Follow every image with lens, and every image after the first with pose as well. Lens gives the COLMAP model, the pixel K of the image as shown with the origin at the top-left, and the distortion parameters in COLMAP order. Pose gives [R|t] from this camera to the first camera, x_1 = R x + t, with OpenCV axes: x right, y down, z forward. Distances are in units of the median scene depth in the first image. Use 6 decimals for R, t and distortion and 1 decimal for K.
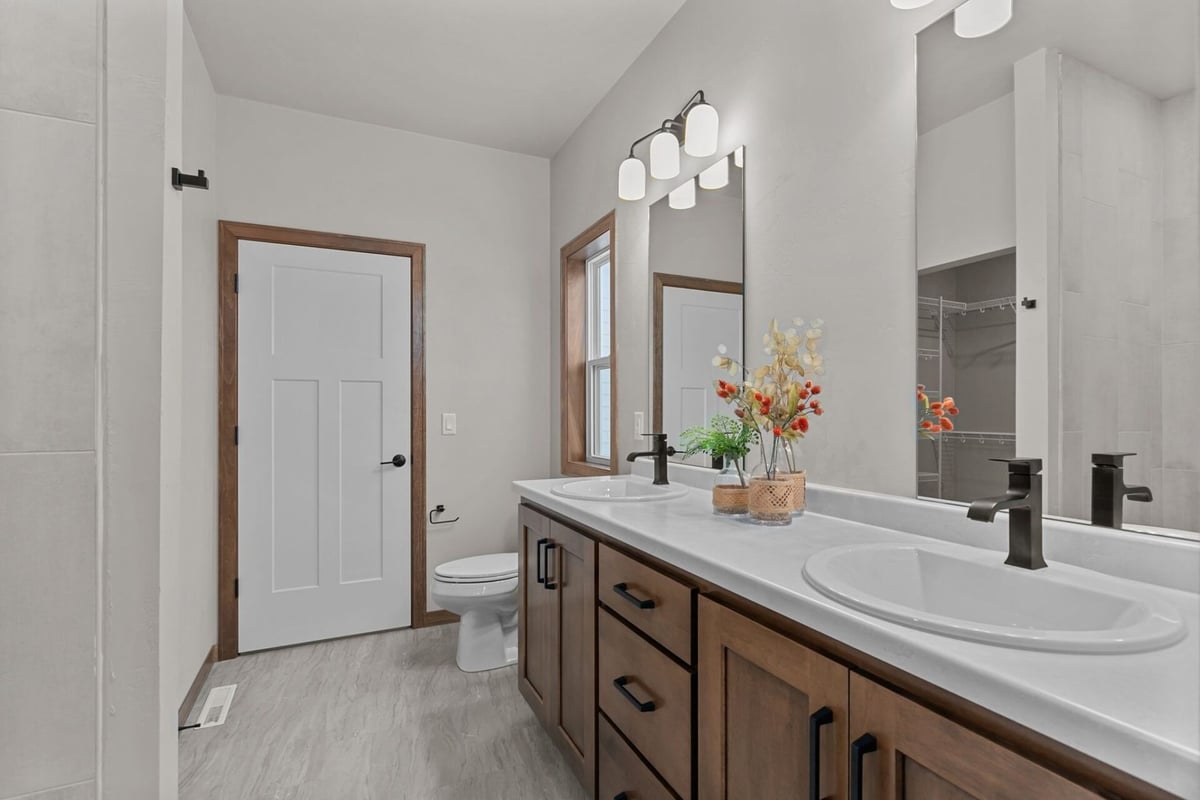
lens RADIAL K [[564.0, 0, 608.2], [0, 564.0, 412.3], [0, 0, 1]] dist [-0.000758, -0.000391]
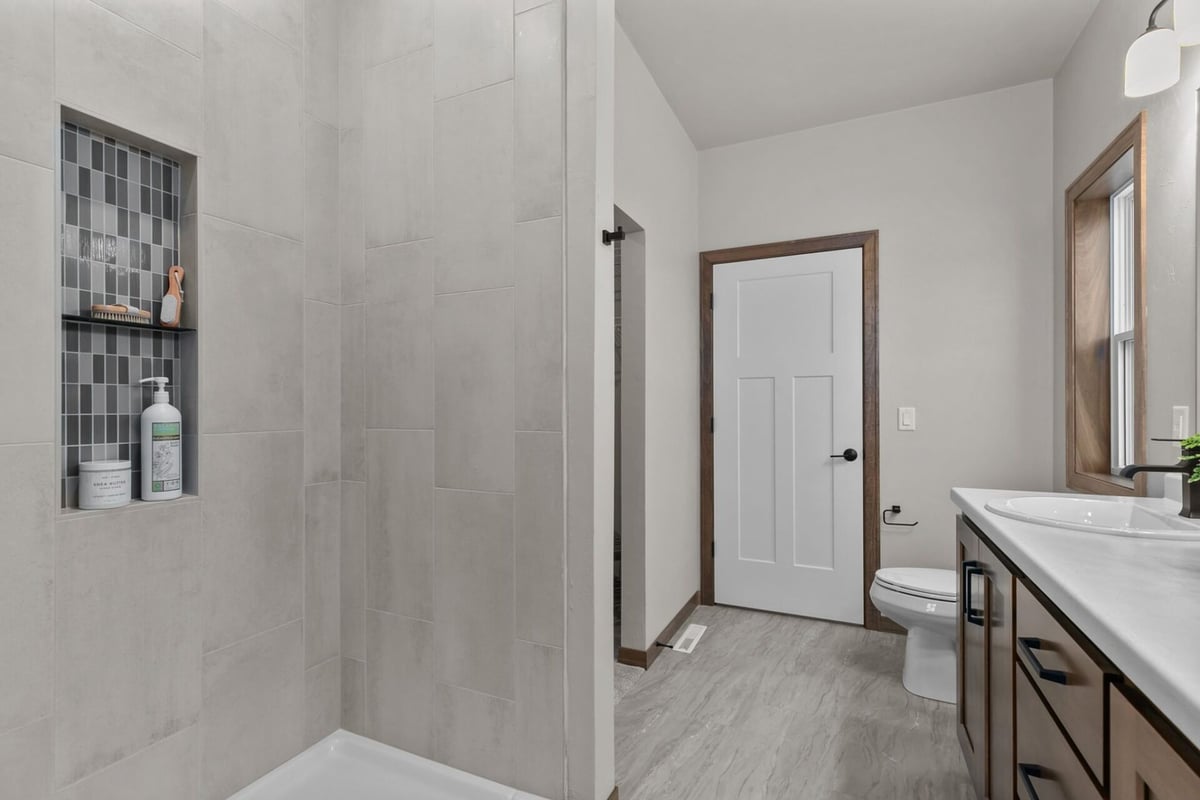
lens RADIAL K [[550.9, 0, 602.3], [0, 550.9, 408.4], [0, 0, 1]] dist [0.001321, 0.000032]
pose [[0.633505, 0.003547, -0.773730, 0.115812], [-0.000216, 0.999990, 0.004407, -0.000268], [0.773738, -0.002625, 0.633500, 0.055309]]
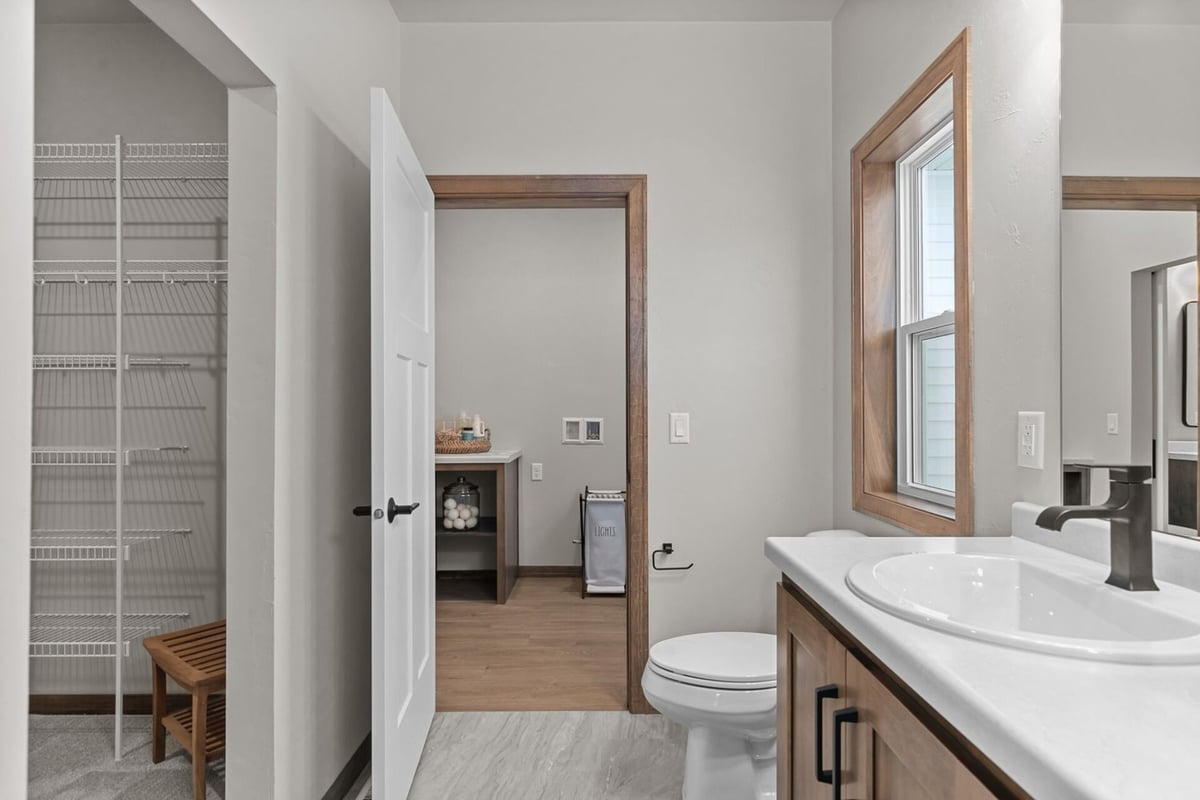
lens RADIAL K [[606.8, 0, 602.6], [0, 606.8, 404.6], [0, 0, 1]] dist [-0.001330, -0.000899]
pose [[0.898646, -0.002689, -0.438667, -0.045407], [-0.002431, 0.999935, -0.011109, 0.000432], [0.438668, 0.011050, 0.898581, 0.333693]]
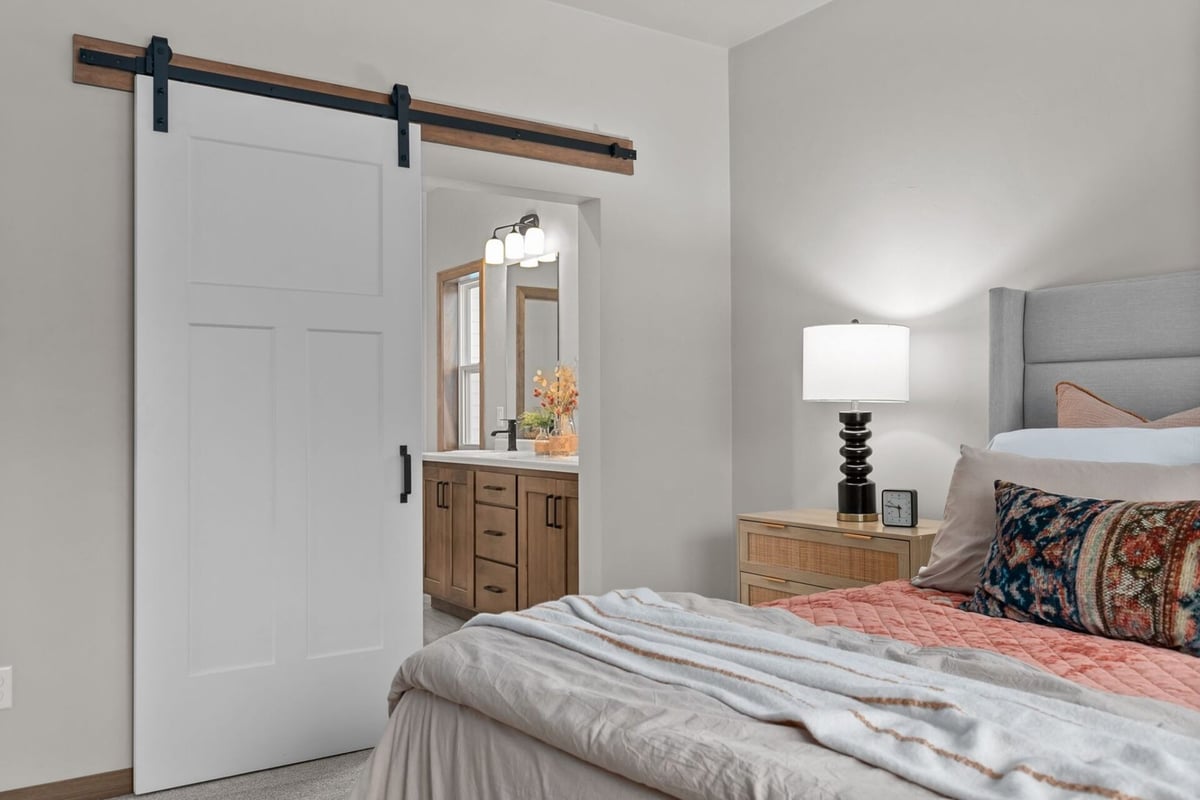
lens RADIAL K [[975.1, 0, 601.3], [0, 975.1, 420.0], [0, 0, 1]] dist [0.004073, 0.001466]
pose [[0.990539, -0.000431, 0.137232, -0.027660], [0.000482, 1.000000, -0.000343, 0.030894], [-0.137232, 0.000406, 0.990539, -1.351279]]
